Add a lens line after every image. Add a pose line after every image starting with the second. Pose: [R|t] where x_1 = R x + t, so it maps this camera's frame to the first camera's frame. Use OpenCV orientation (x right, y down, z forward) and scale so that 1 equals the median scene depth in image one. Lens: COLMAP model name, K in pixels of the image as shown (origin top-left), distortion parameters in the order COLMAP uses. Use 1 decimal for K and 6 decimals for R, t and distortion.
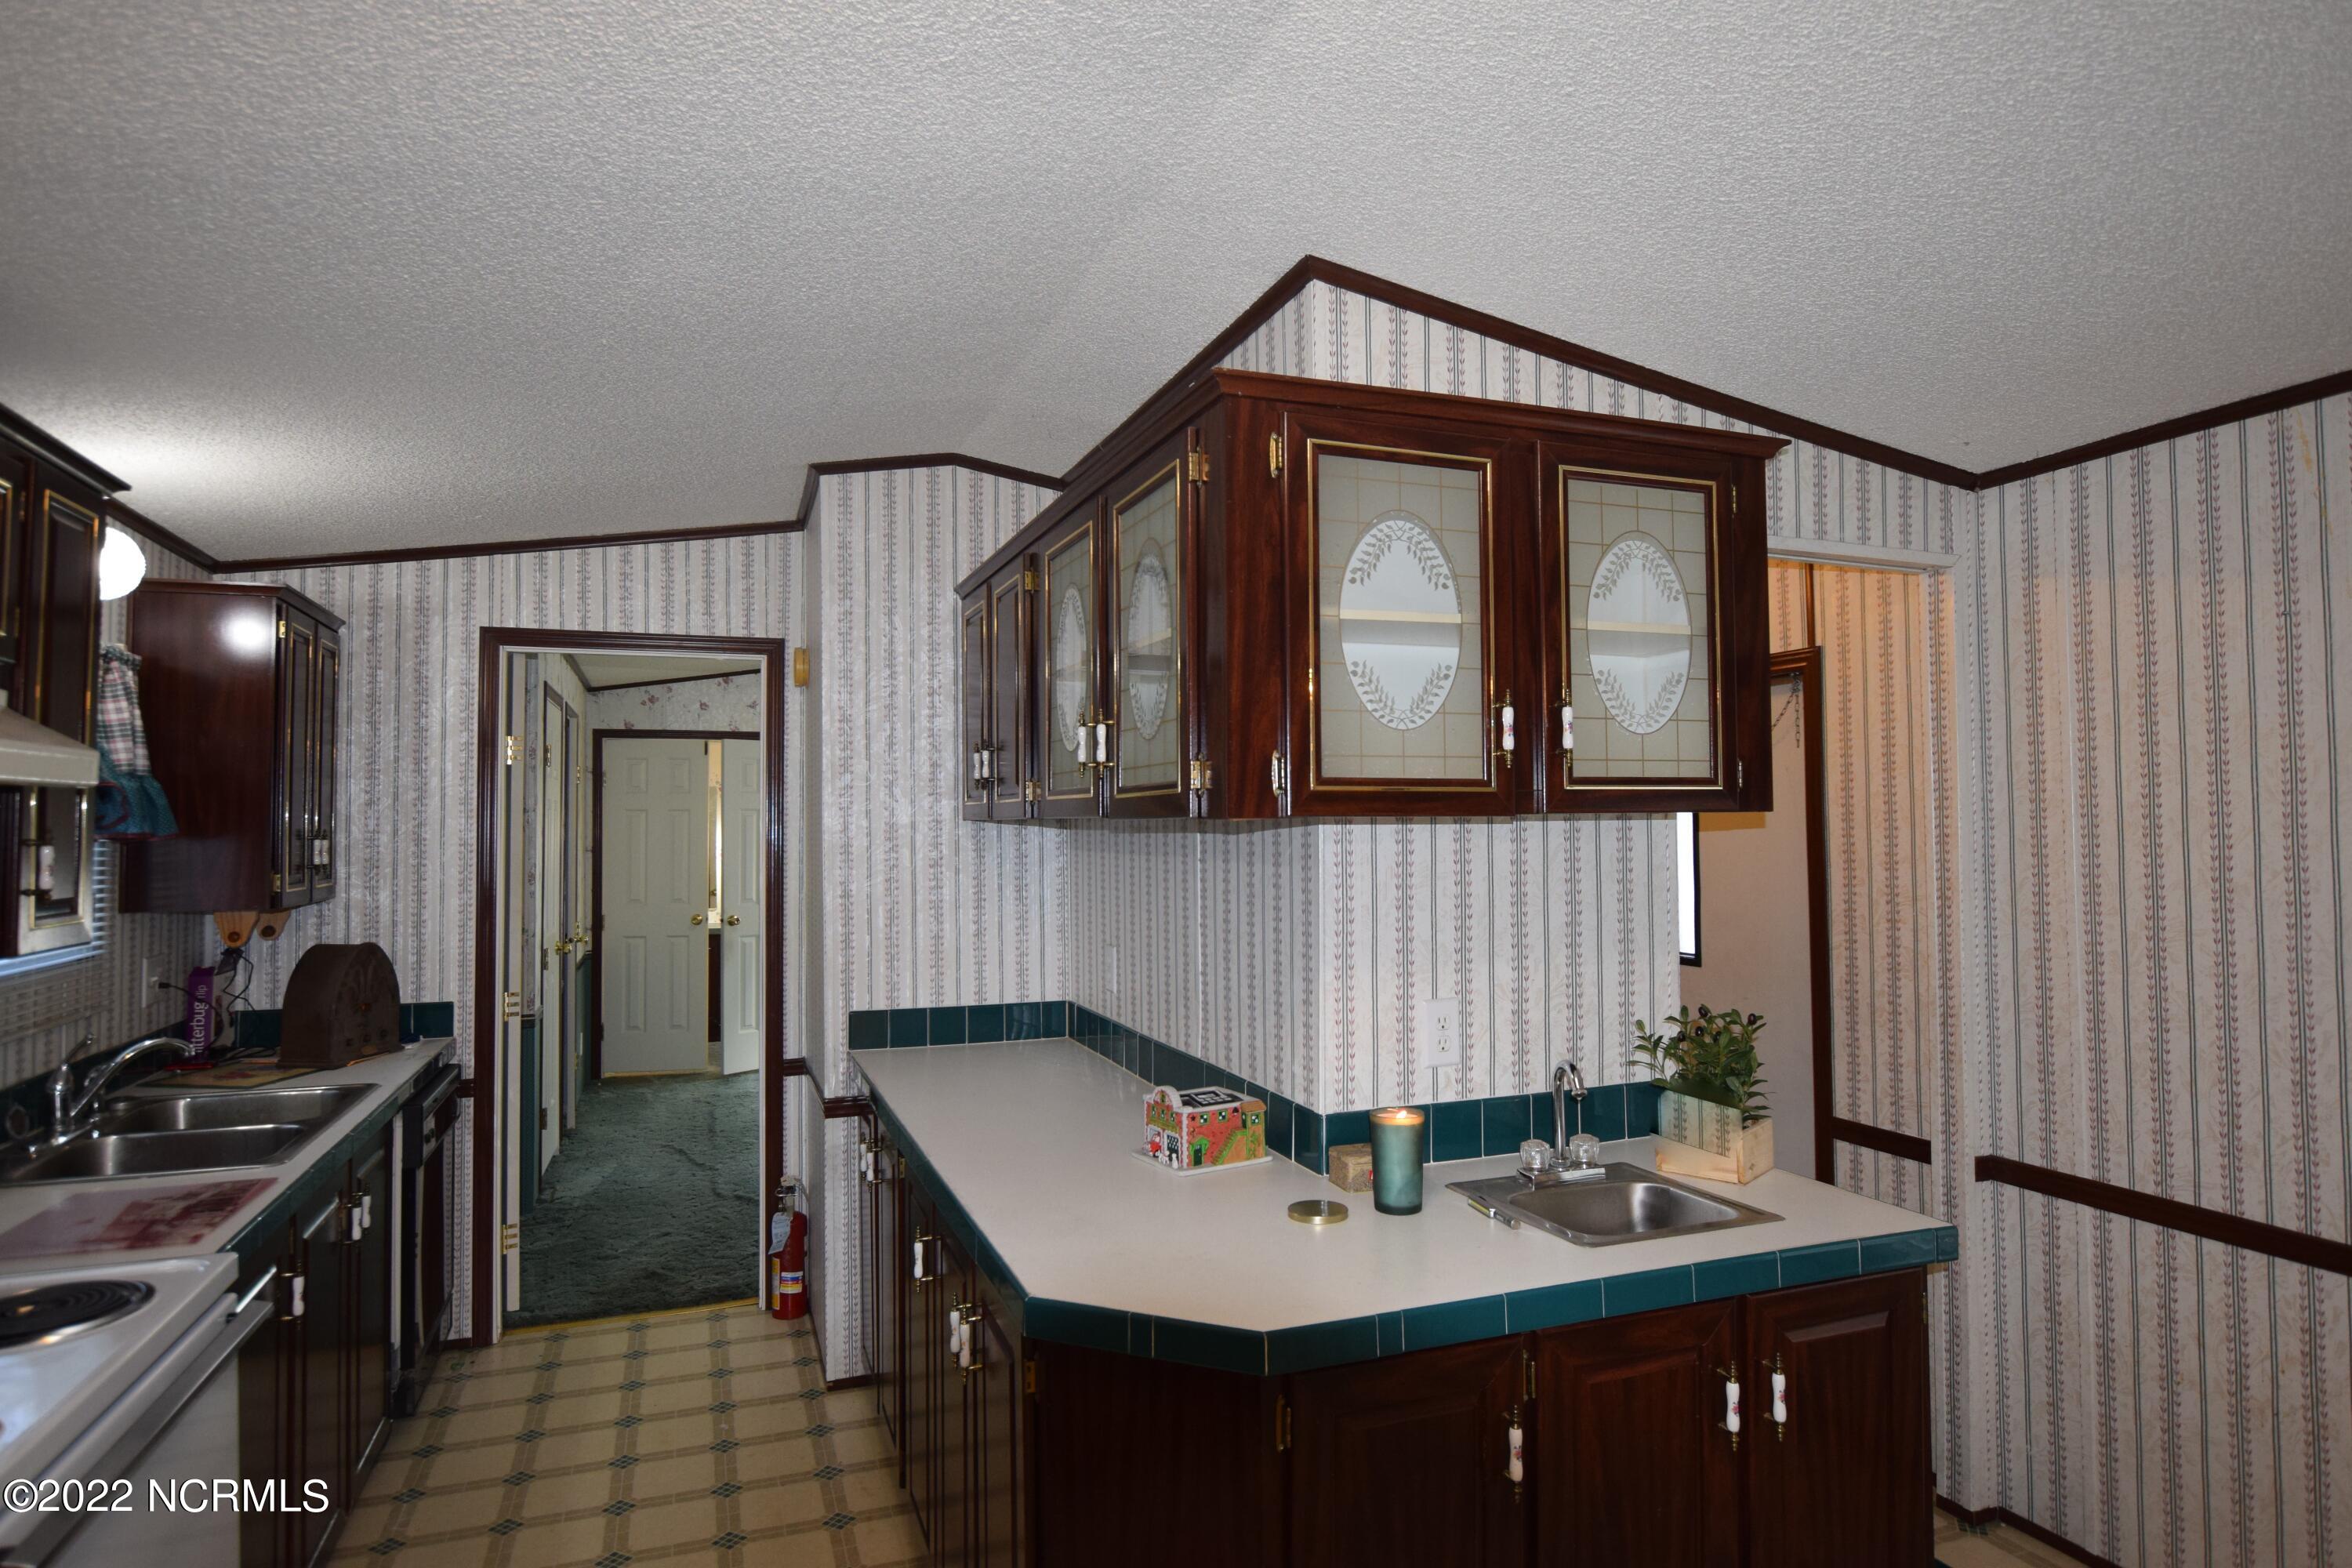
lens RADIAL K [[1312.1, 0, 1171.6], [0, 1312.1, 780.0], [0, 0, 1]] dist [-0.021730, 0.007521]
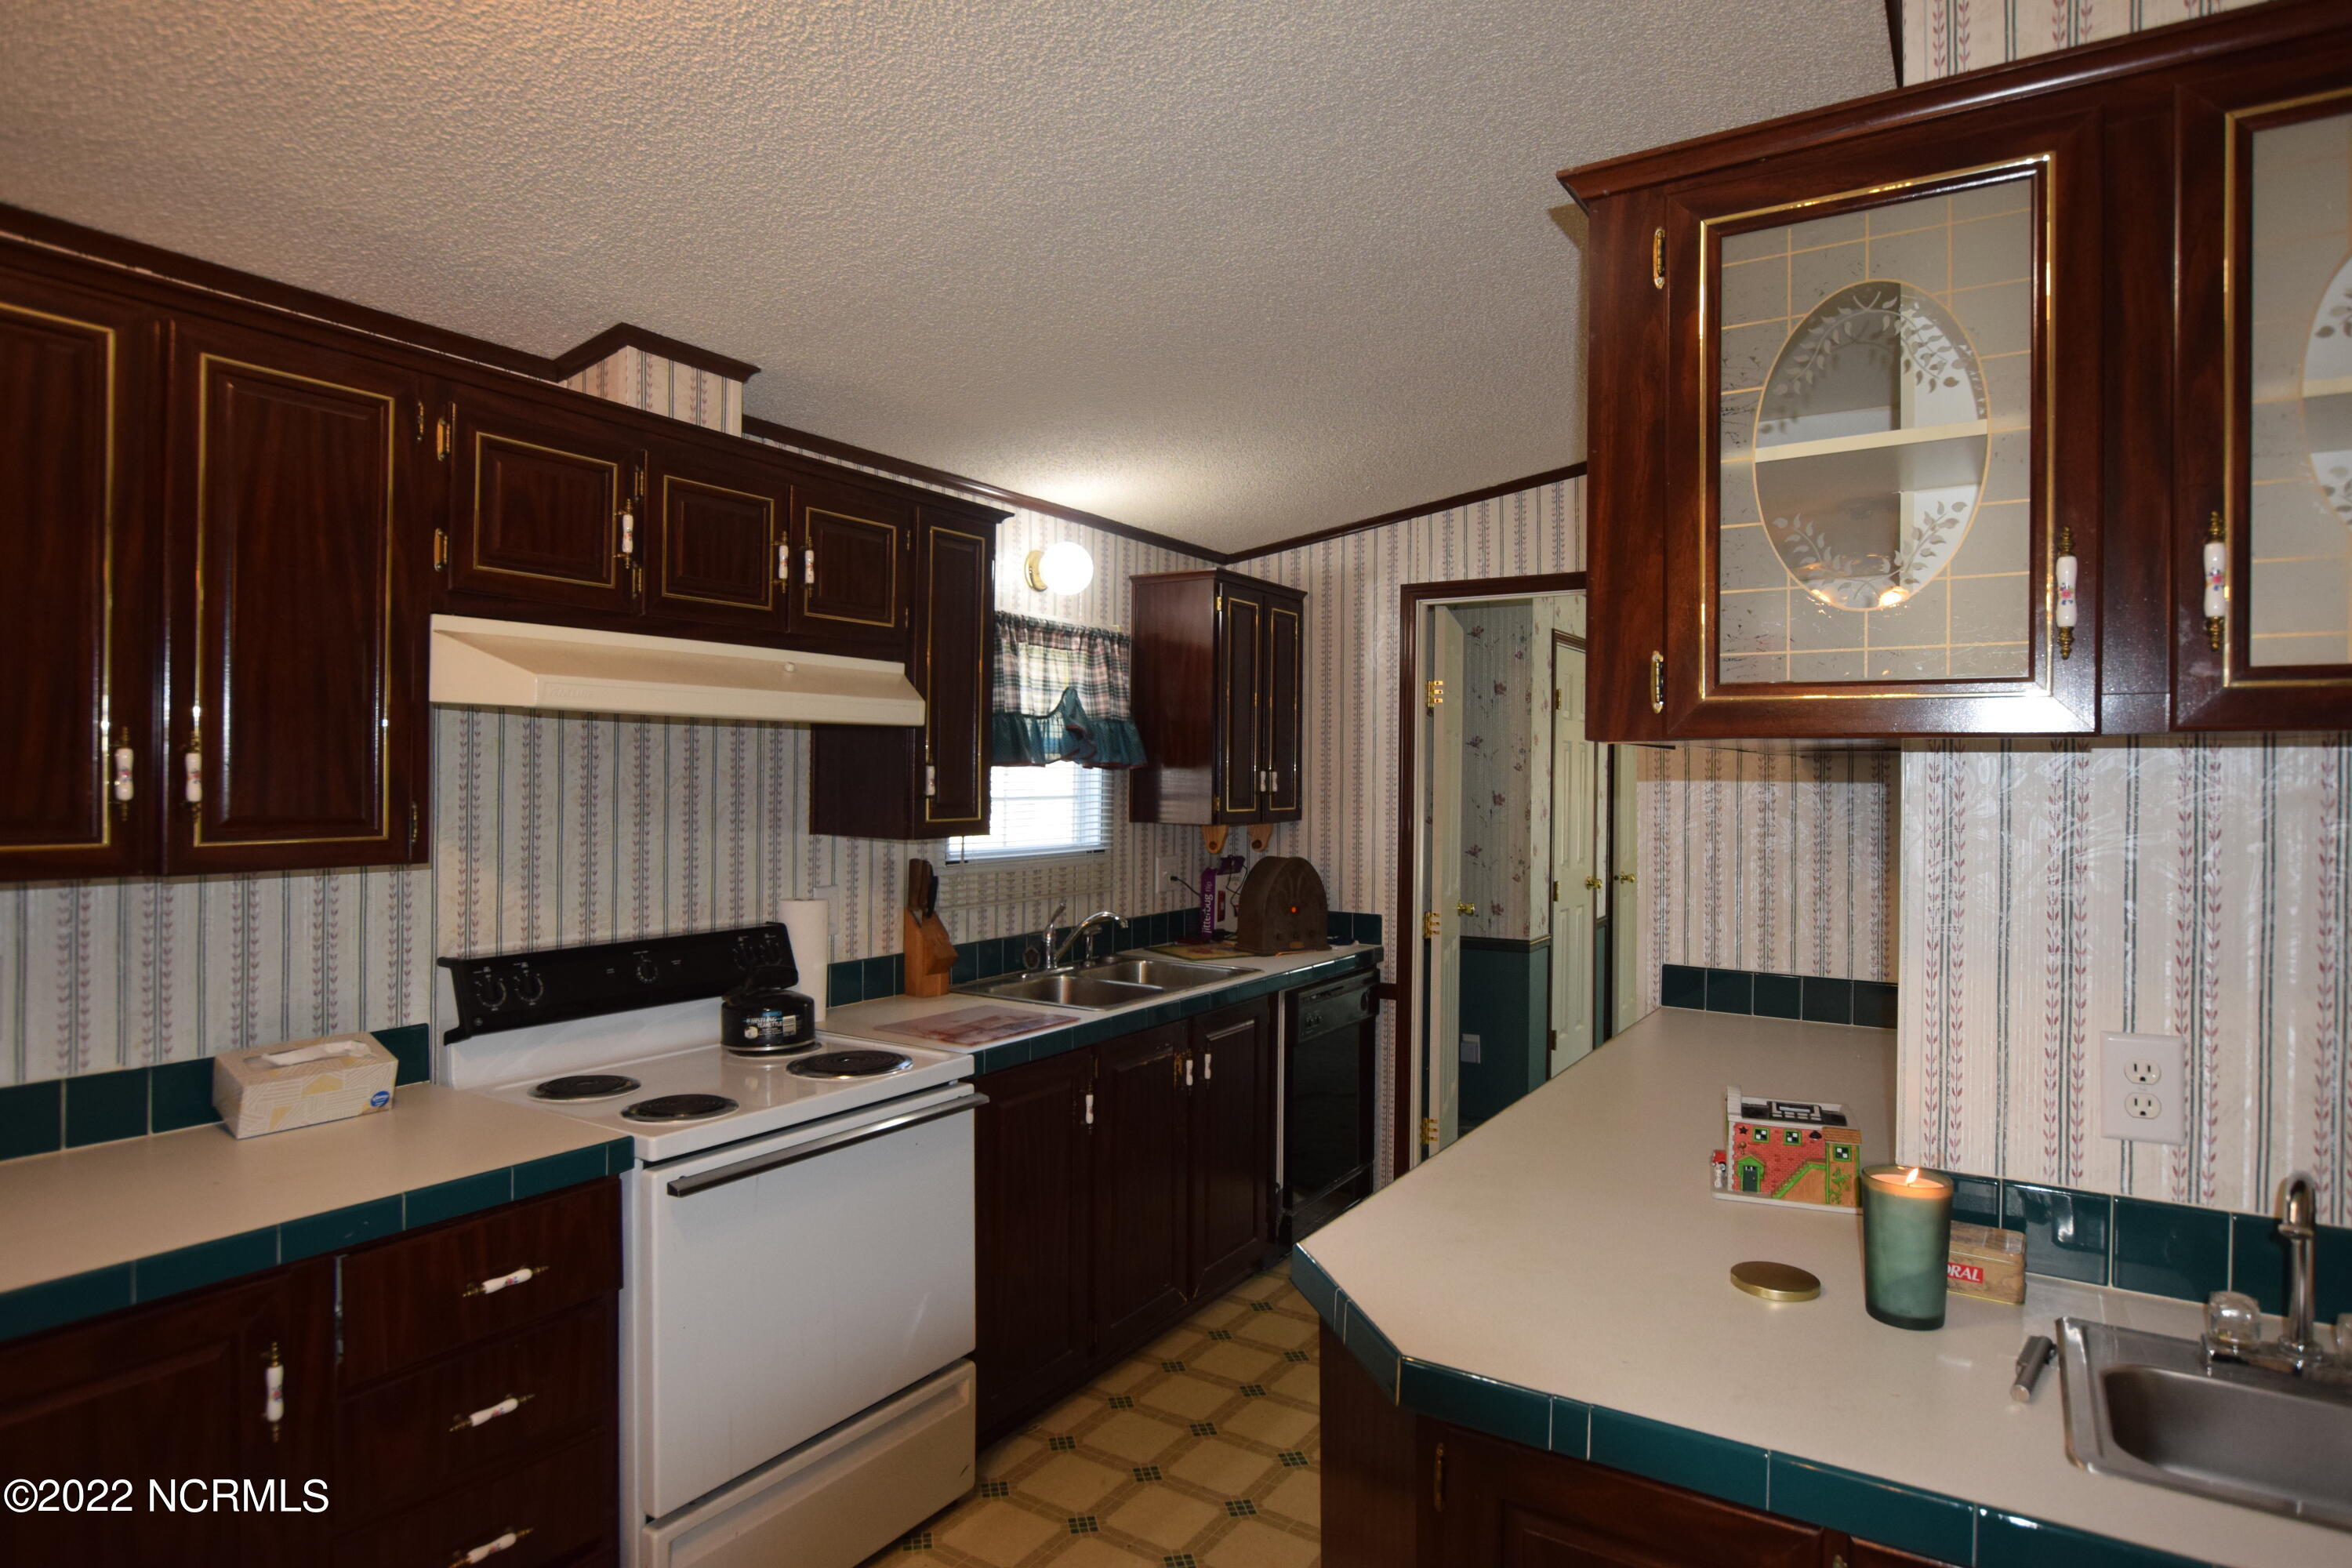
lens RADIAL K [[1312.1, 0, 1171.6], [0, 1312.1, 780.0], [0, 0, 1]] dist [-0.021730, 0.007521]
pose [[0.605901, 0.016490, -0.795369, 0.274370], [0.015233, 0.999361, 0.032324, 0.012147], [0.795394, -0.031701, 0.605263, 0.170106]]
